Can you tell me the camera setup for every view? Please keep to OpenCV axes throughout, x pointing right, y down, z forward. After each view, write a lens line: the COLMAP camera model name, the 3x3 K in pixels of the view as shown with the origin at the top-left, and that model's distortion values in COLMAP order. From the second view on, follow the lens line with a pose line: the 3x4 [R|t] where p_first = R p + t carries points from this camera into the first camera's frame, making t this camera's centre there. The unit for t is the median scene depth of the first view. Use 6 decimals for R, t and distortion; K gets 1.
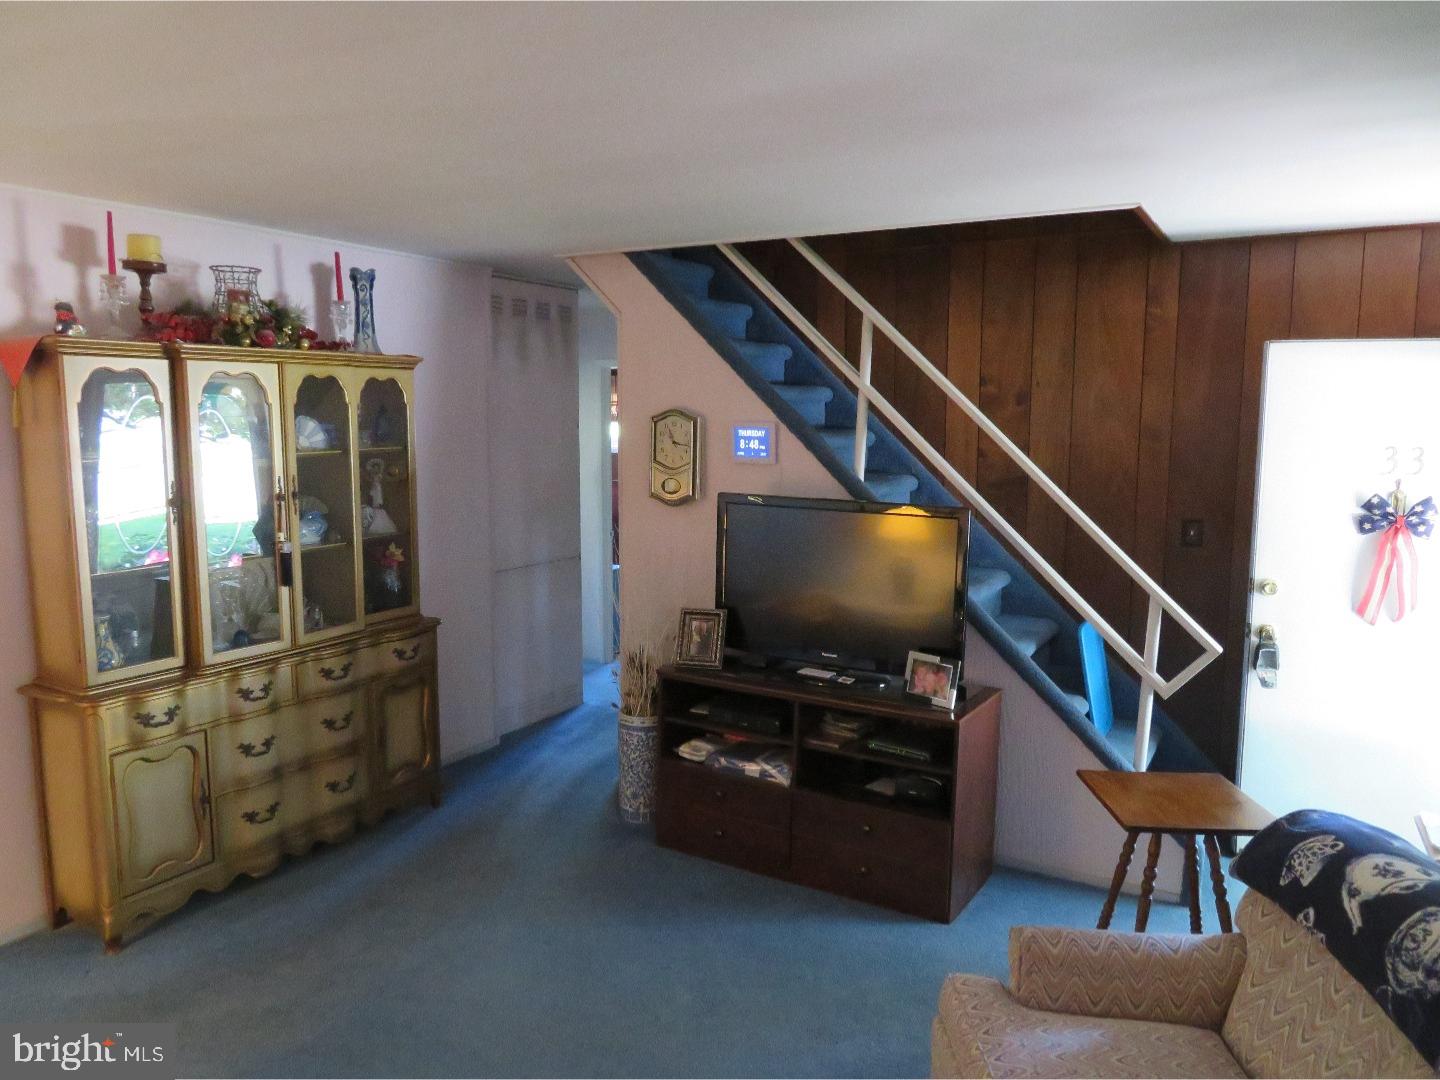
lens RADIAL K [[1047.4, 0, 720.0], [0, 1047.4, 540.0], [0, 0, 1]] dist [0.044347, -0.000462]
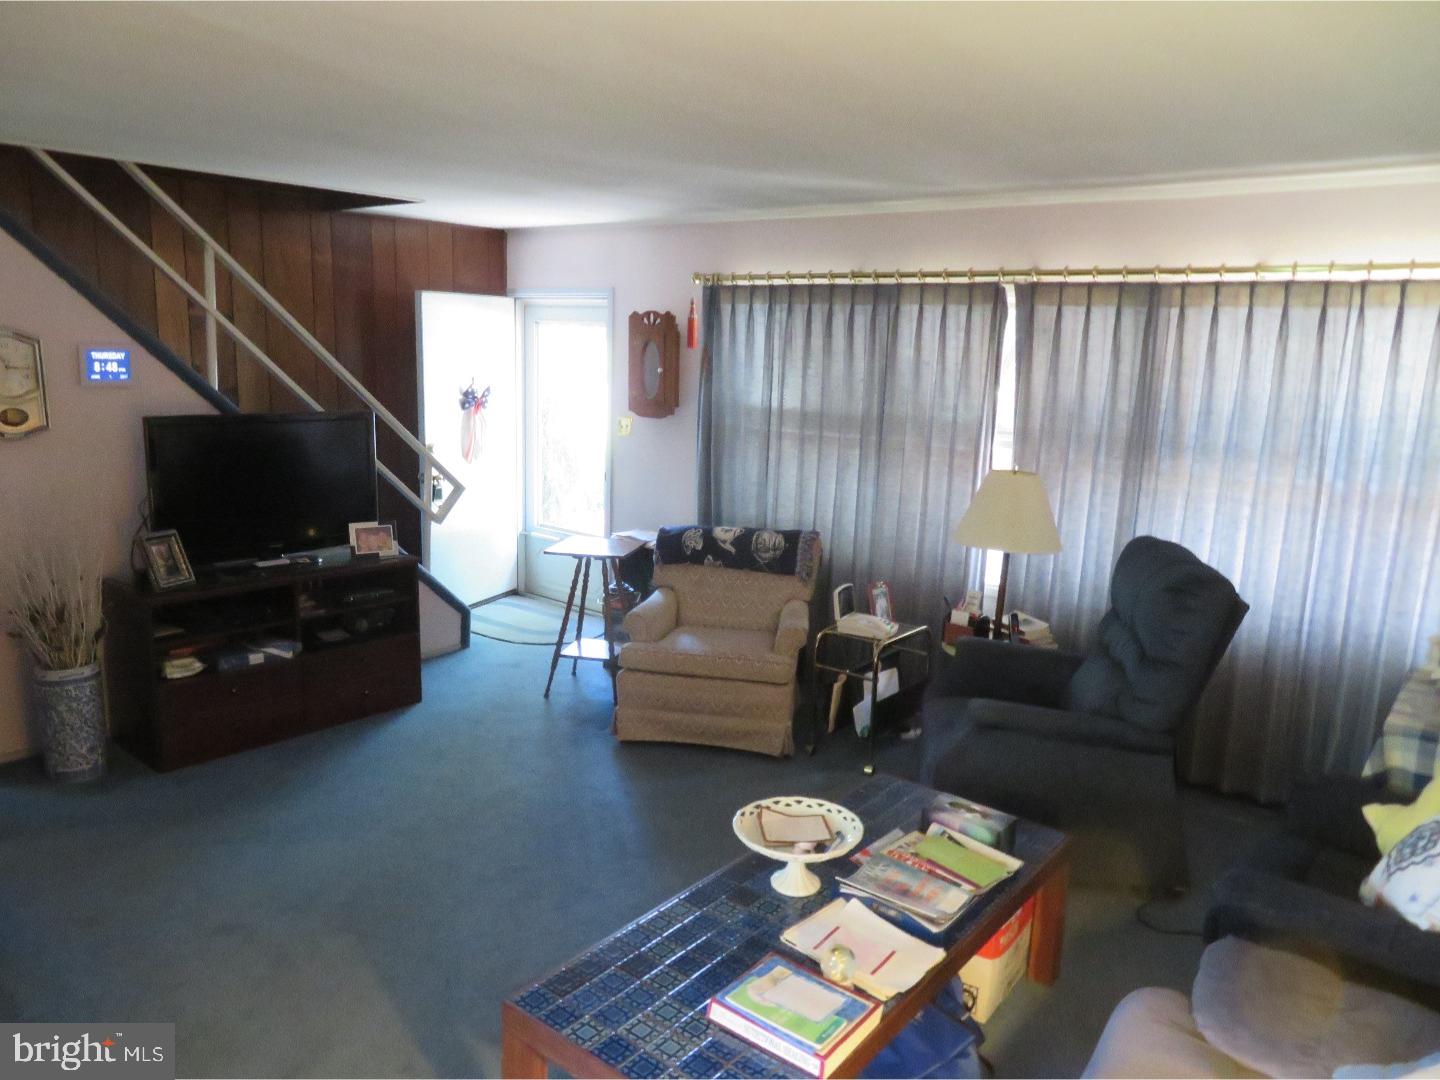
lens RADIAL K [[1037.0, 0, 720.0], [0, 1037.0, 540.0], [0, 0, 1]] dist [-0.006669, 0.001270]
pose [[0.172791, -0.190975, 0.966267, -0.880335], [0.095451, 0.979652, 0.176551, -0.051407], [-0.980323, 0.061725, 0.187503, 0.279122]]
